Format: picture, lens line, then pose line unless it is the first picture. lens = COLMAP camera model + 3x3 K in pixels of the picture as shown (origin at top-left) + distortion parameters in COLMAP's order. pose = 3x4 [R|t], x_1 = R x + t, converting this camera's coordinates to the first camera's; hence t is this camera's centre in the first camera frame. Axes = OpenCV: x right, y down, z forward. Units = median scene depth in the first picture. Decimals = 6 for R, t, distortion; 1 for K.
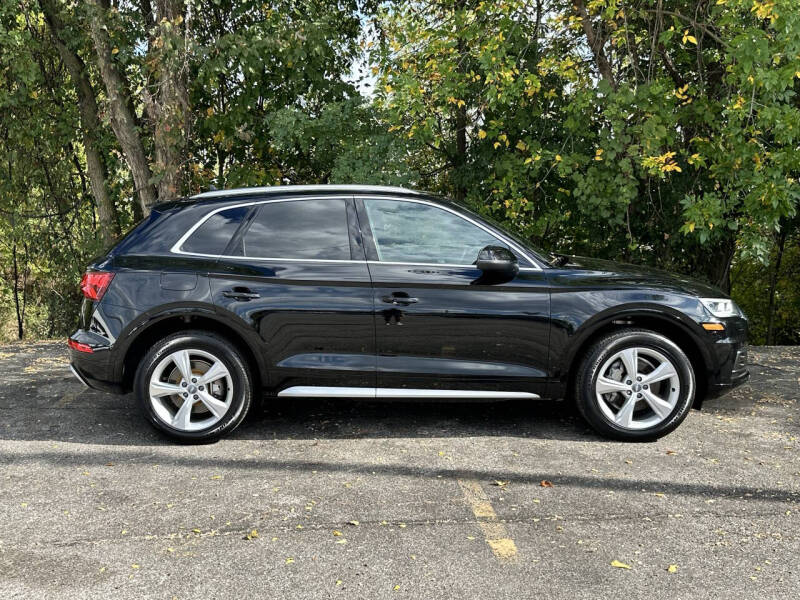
lens RADIAL K [[844.4, 0, 398.8], [0, 844.4, 301.9], [0, 0, 1]] dist [0.222508, -0.511025]
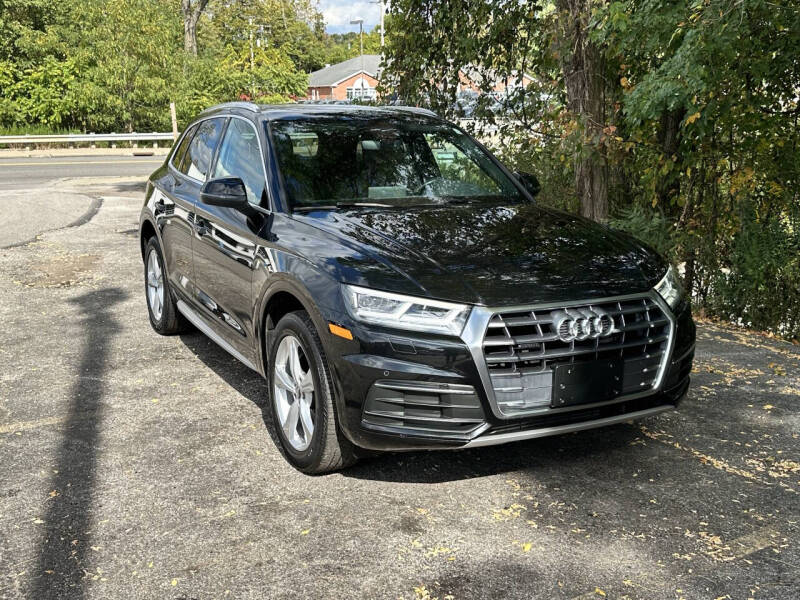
lens RADIAL K [[844.4, 0, 398.8], [0, 844.4, 301.9], [0, 0, 1]] dist [0.222508, -0.511025]
pose [[0.453089, 0.192854, -0.870355, 0.921083], [-0.112039, 0.980897, 0.159024, -0.097091], [0.884397, 0.025462, 0.466041, 0.743633]]
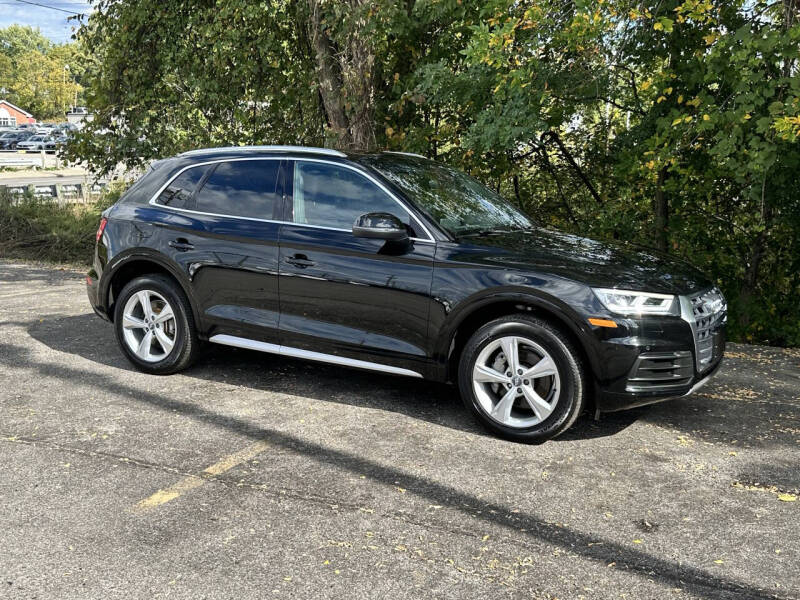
lens RADIAL K [[843.3, 0, 394.2], [0, 843.3, 309.6], [0, 0, 1]] dist [0.226934, -0.523076]
pose [[0.863624, 0.106909, -0.492670, 0.595989], [-0.082618, 0.994057, 0.070886, -0.026369], [0.497320, -0.020515, 0.867324, 0.172852]]
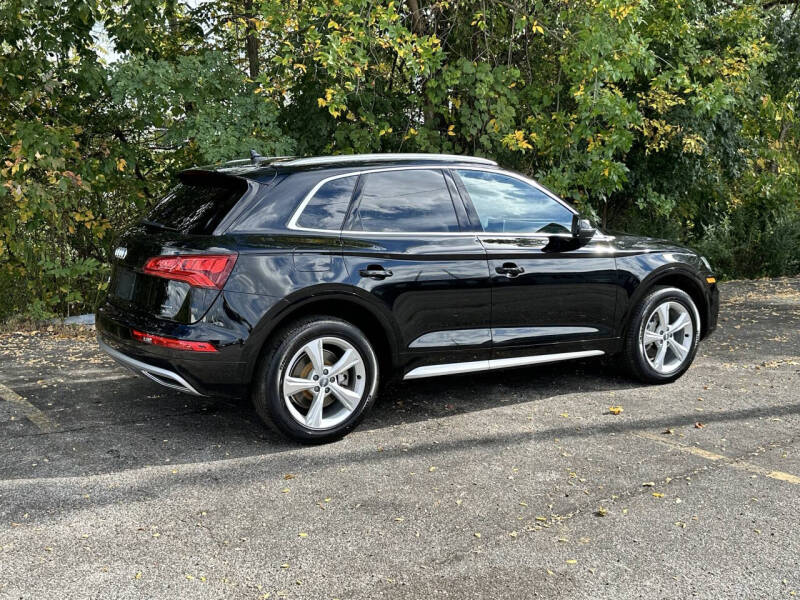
lens RADIAL K [[844.4, 0, 398.8], [0, 844.4, 301.9], [0, 0, 1]] dist [0.222508, -0.511025]
pose [[0.848221, -0.066279, 0.525480, -0.633530], [0.048187, 0.997682, 0.048054, -0.019648], [-0.527447, -0.015439, 0.849448, 0.209227]]
